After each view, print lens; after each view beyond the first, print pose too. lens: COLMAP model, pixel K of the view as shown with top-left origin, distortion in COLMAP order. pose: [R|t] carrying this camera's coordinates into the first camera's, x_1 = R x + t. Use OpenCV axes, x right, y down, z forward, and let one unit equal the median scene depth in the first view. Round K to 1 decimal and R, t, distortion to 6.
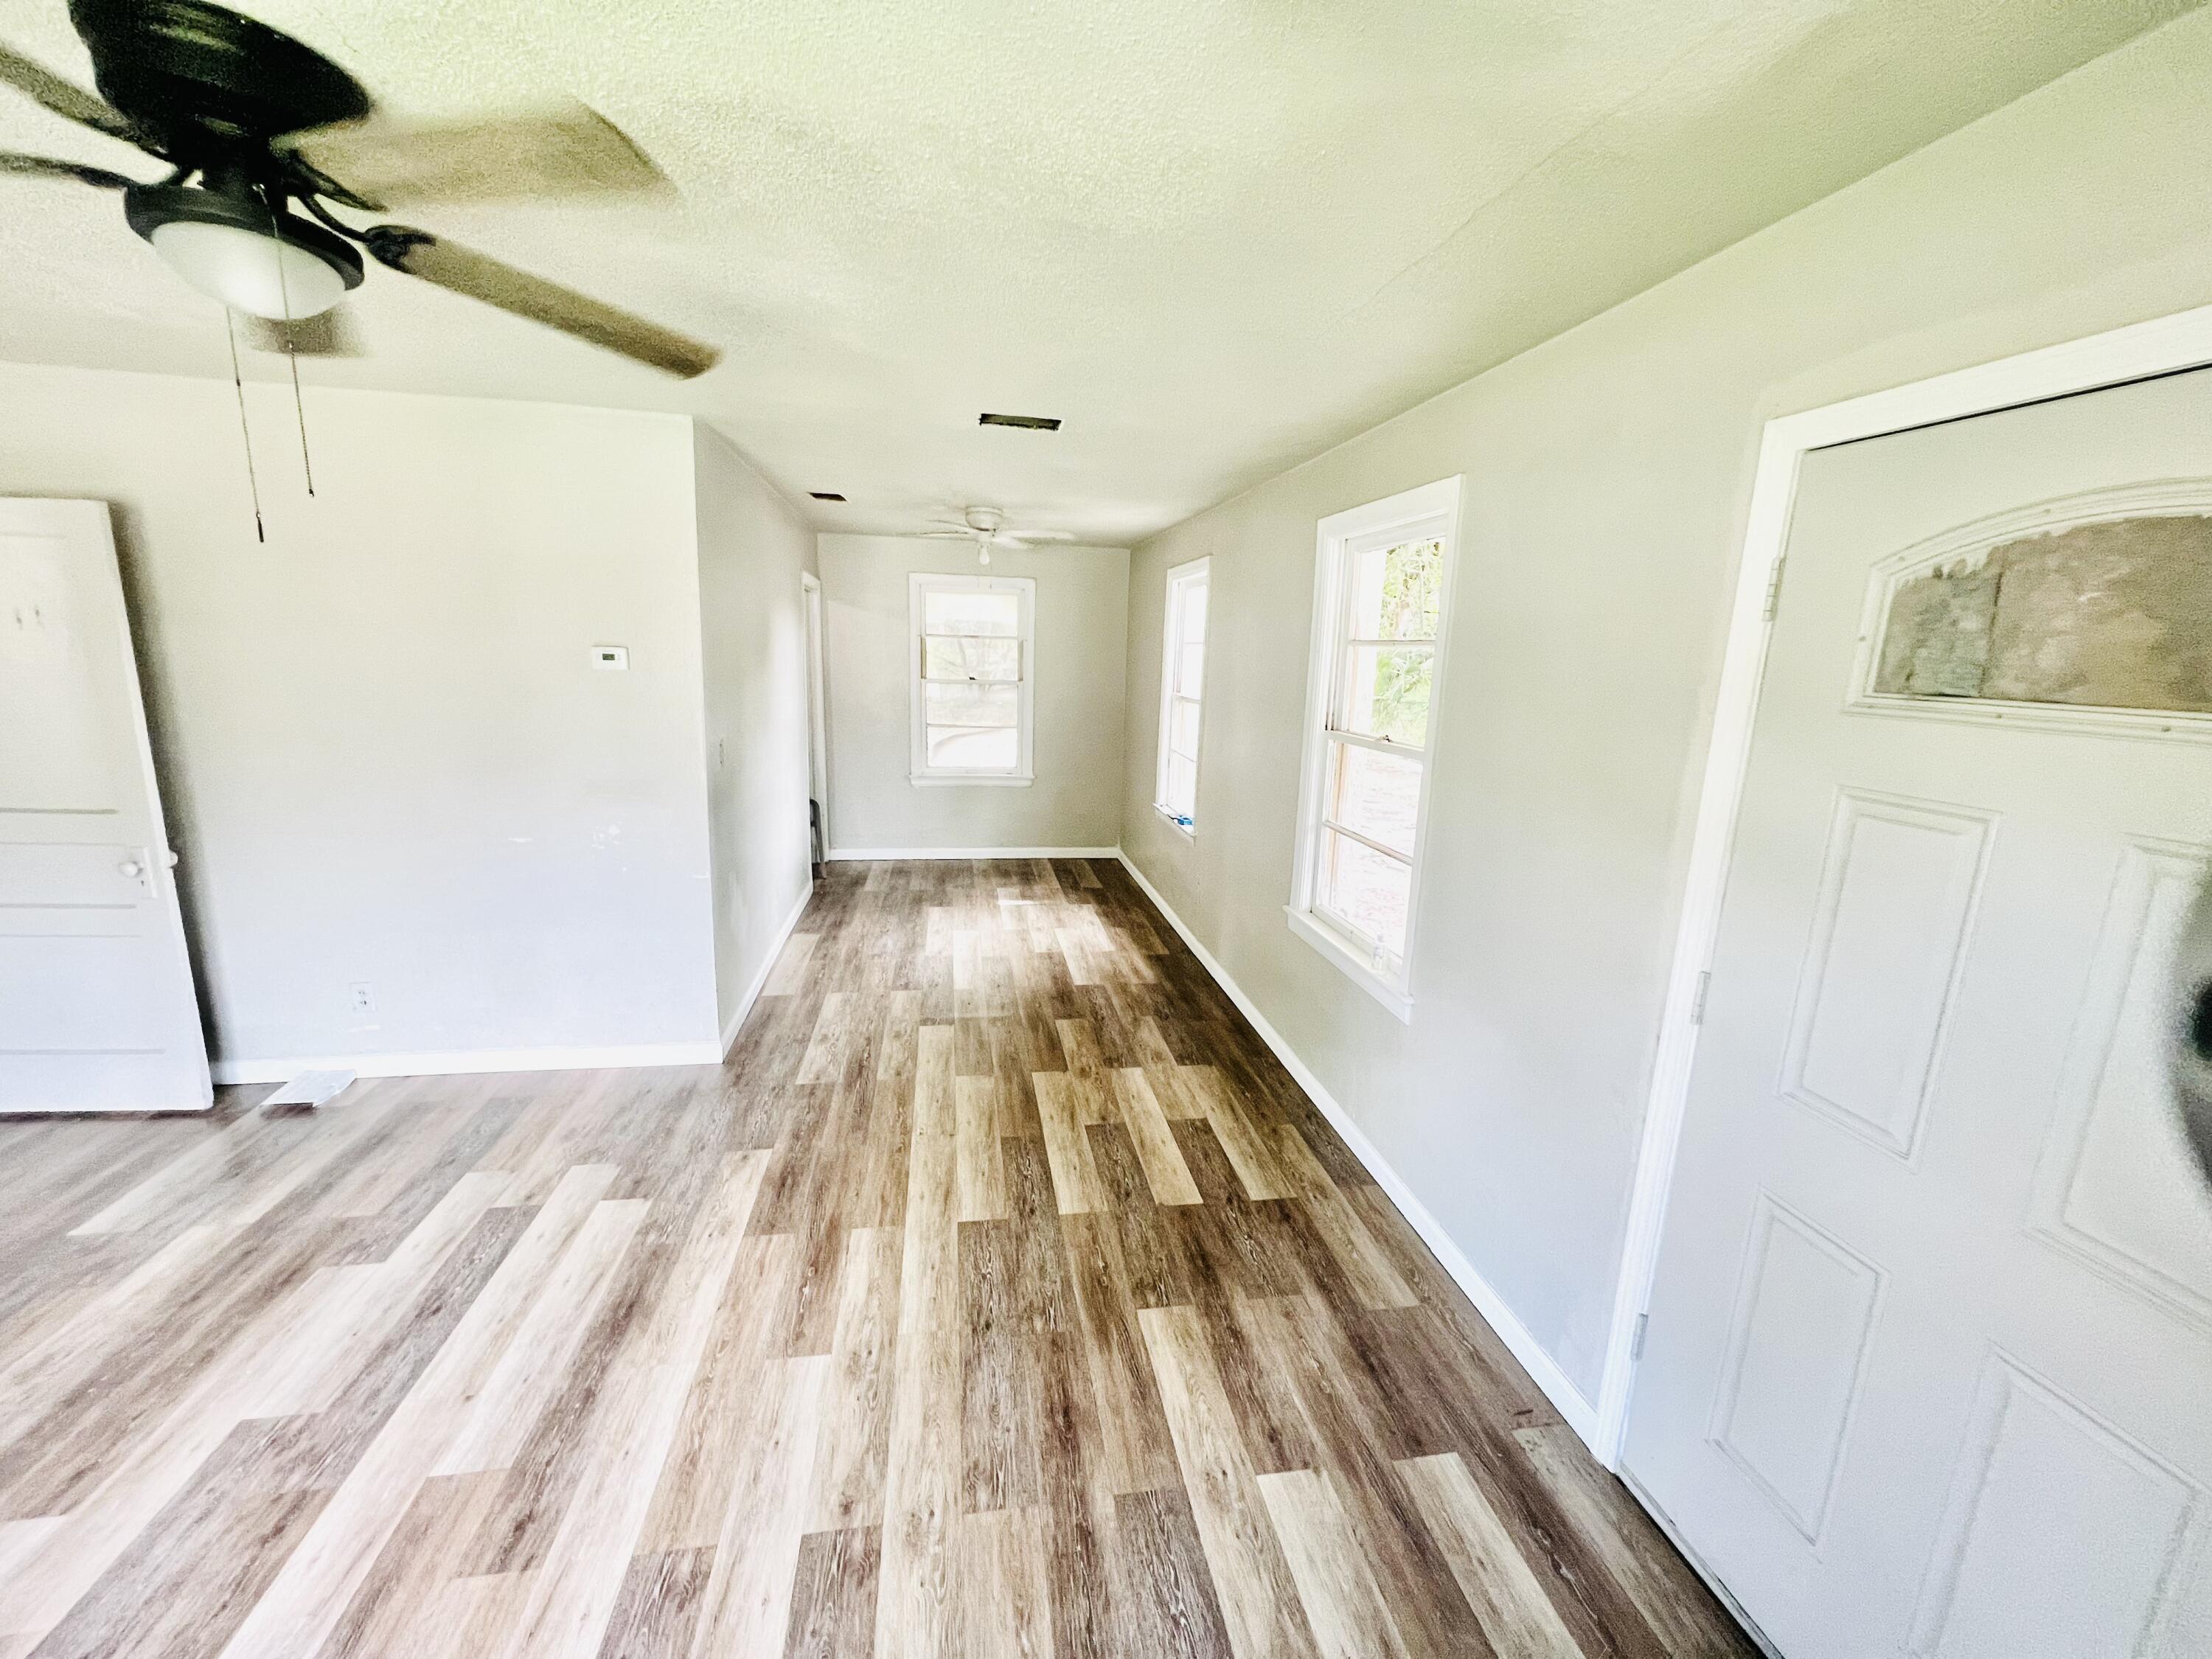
lens RADIAL K [[895.6, 0, 1108.0], [0, 895.6, 832.9], [0, 0, 1]] dist [0.000801, -0.000025]
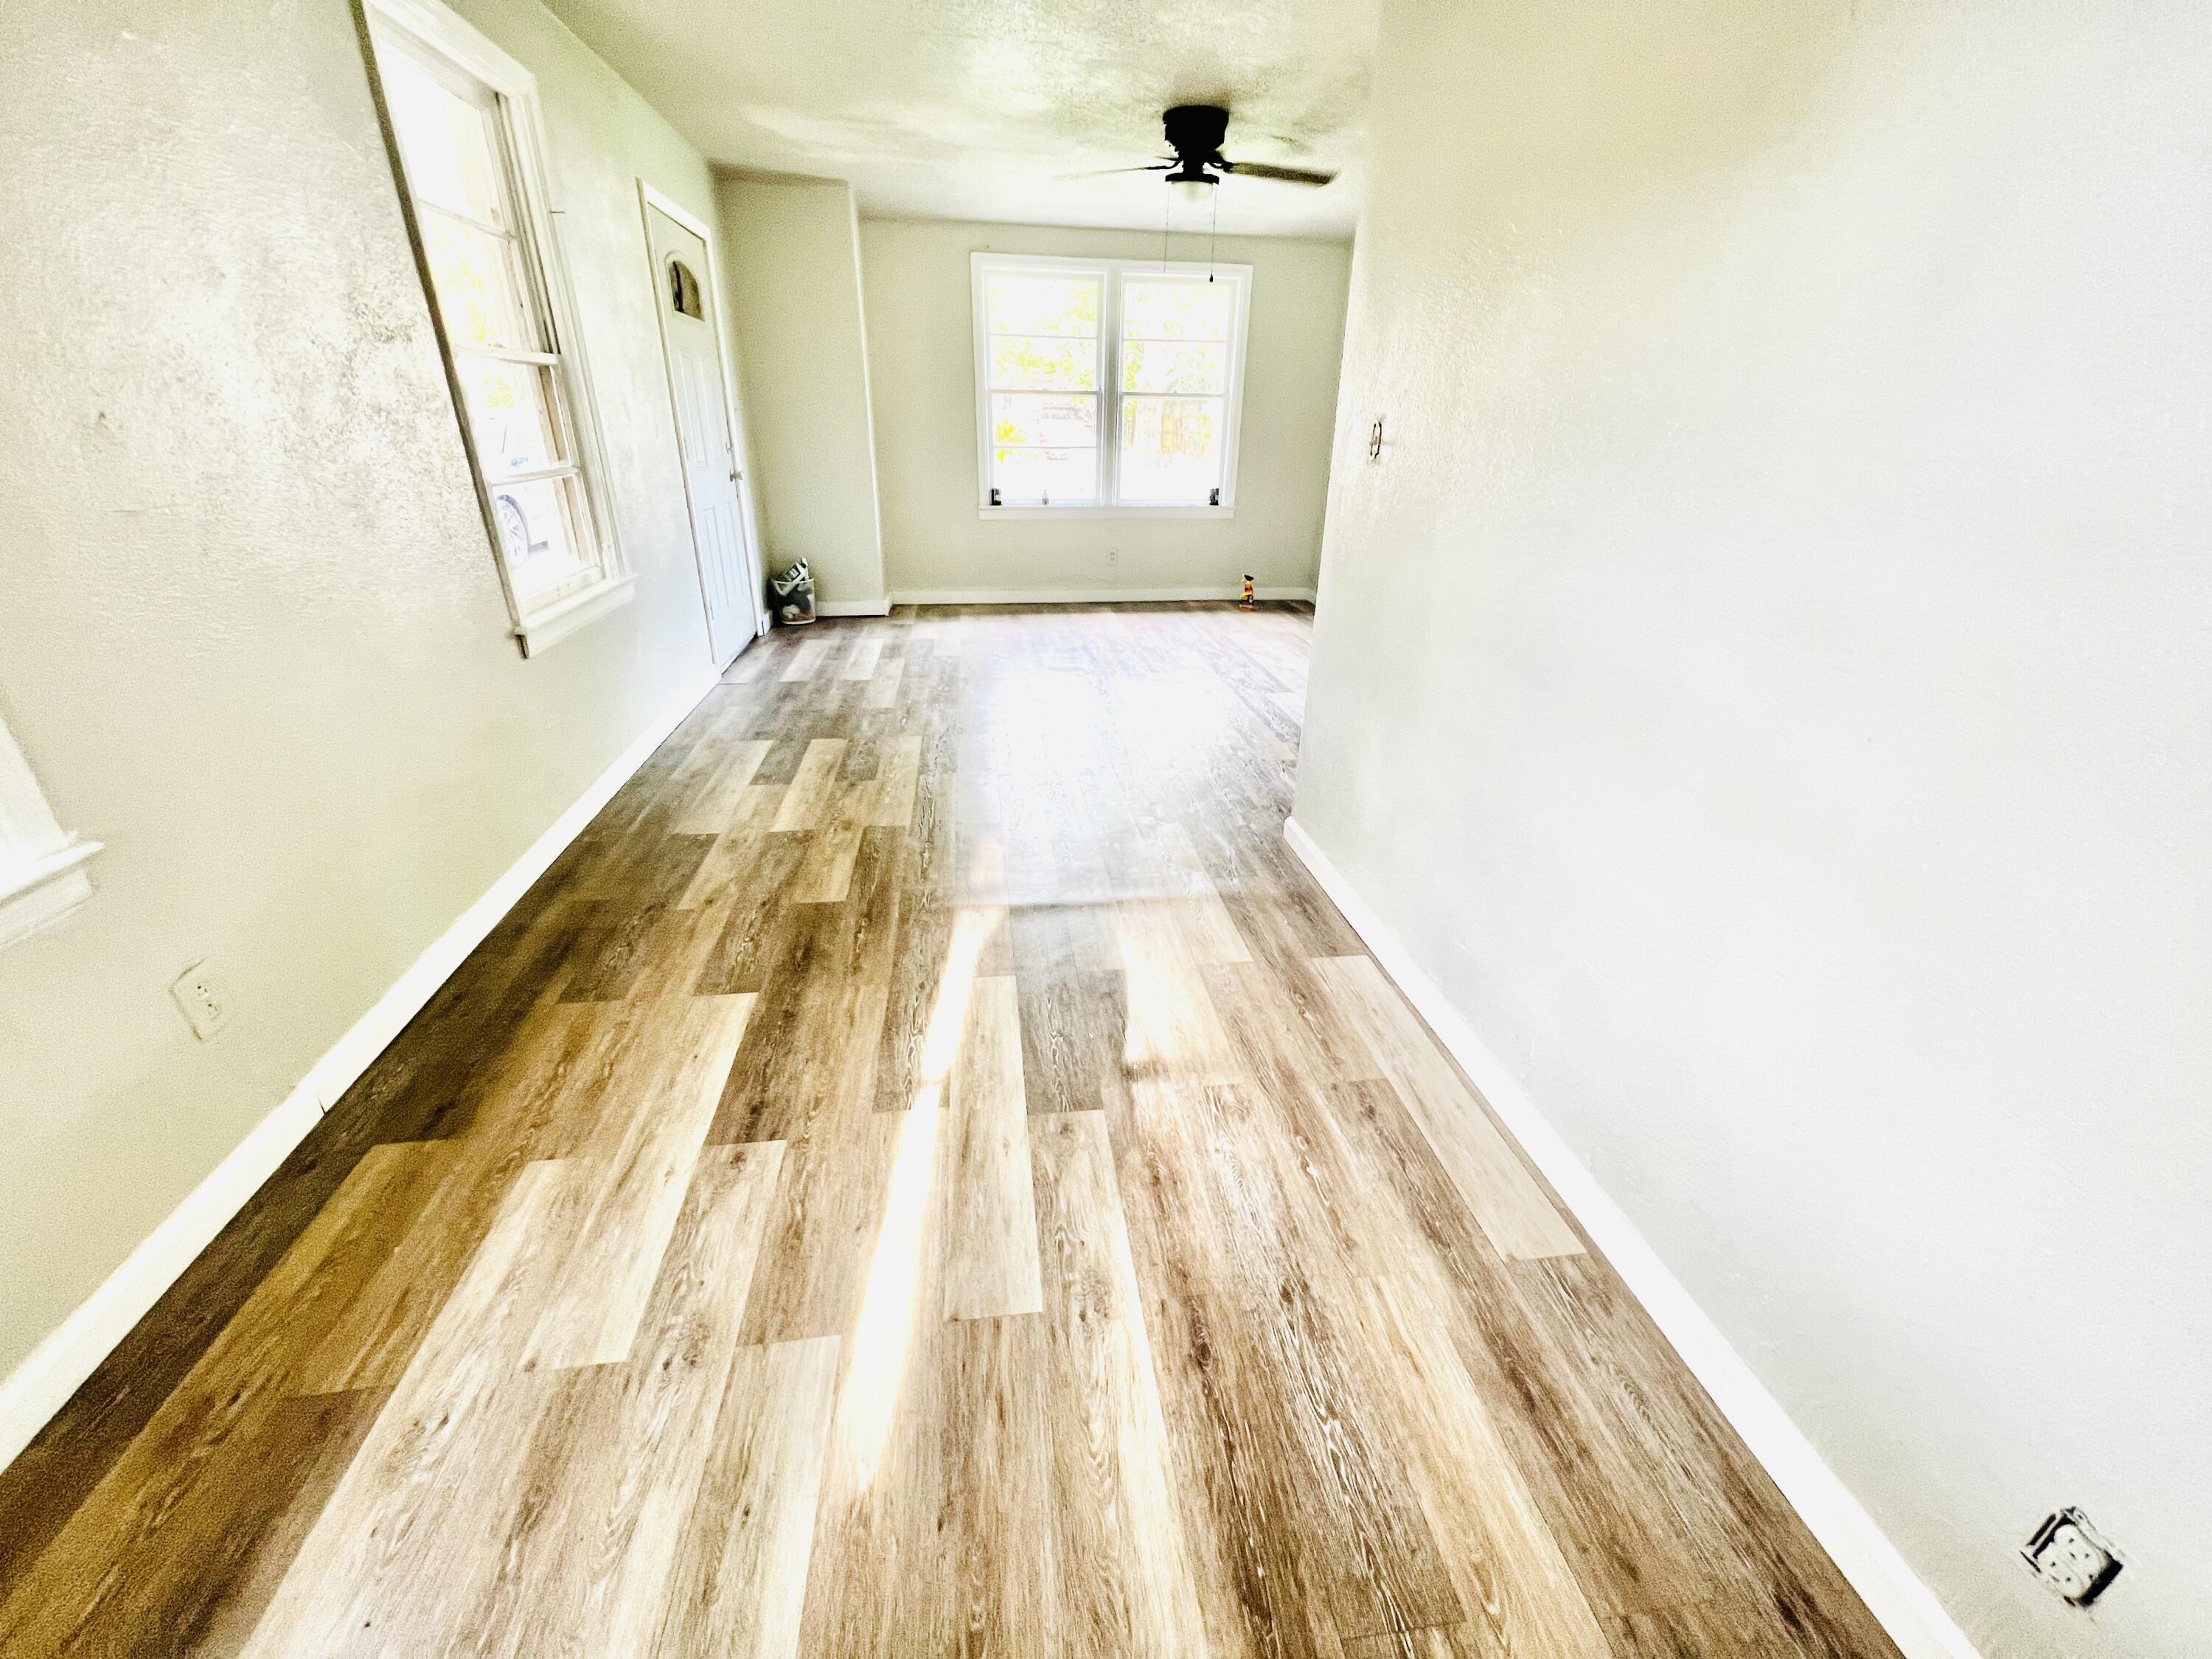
lens RADIAL K [[895.6, 0, 1105.5], [0, 895.6, 825.2], [0, 0, 1]] dist [0.000801, -0.000025]
pose [[-0.998218, -0.059428, 0.005445, -0.257659], [-0.044785, 0.806295, 0.589815, -0.220023], [-0.039442, 0.588520, -0.807520, 1.581397]]
